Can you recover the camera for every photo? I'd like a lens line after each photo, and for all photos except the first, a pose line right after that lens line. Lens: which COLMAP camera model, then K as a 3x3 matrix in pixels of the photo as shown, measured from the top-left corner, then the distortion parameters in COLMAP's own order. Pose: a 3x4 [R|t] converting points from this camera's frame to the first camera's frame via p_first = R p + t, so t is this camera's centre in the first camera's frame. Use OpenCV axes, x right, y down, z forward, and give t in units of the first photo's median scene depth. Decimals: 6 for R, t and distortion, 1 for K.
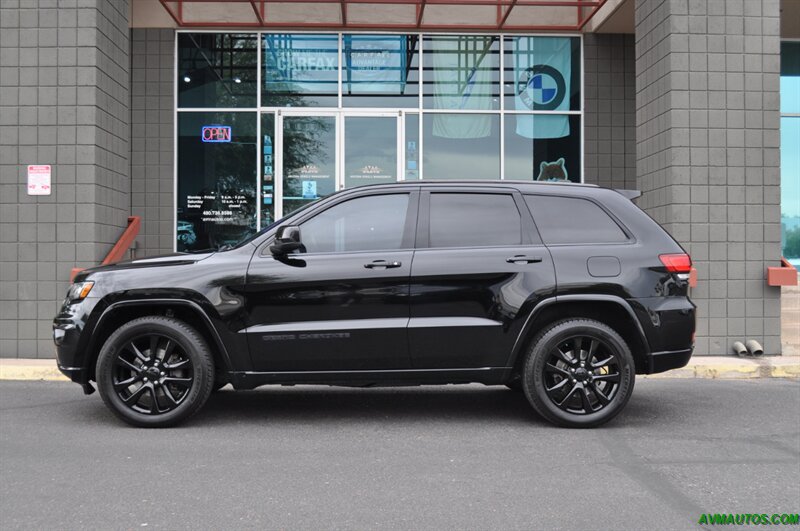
lens RADIAL K [[845.0, 0, 400.4], [0, 845.0, 282.2], [0, 0, 1]] dist [-0.066217, 0.000000]
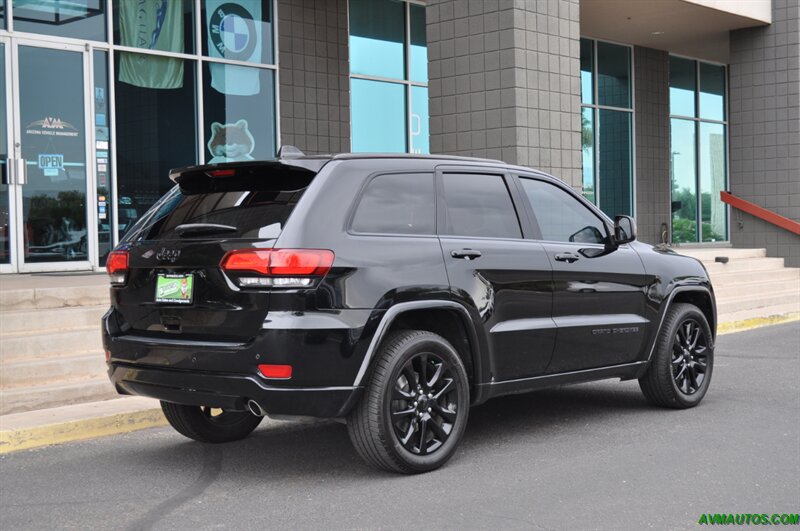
lens RADIAL K [[1139.0, 0, 398.7], [0, 1139.0, 267.9], [0, 0, 1]] dist [-0.018223, 0.000000]
pose [[0.708696, -0.035404, 0.704625, -0.511242], [0.034136, 0.999291, 0.015877, -0.016897], [-0.704688, 0.012801, 0.709402, 0.118325]]
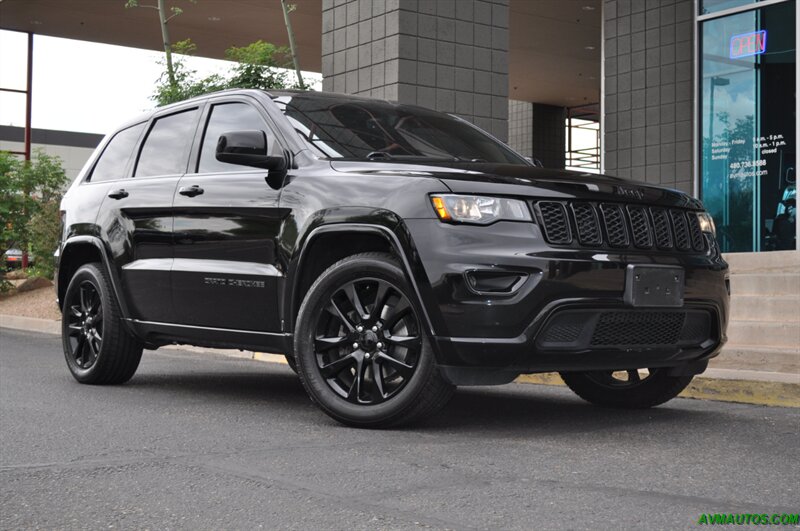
lens RADIAL K [[1256.0, 0, 398.3], [0, 1256.0, 266.2], [0, 0, 1]] dist [-0.006749, 0.000000]
pose [[0.553707, -0.020561, -0.832458, 0.444160], [-0.021825, 0.998993, -0.039191, 0.041203], [0.832426, 0.039868, 0.552701, 0.238770]]
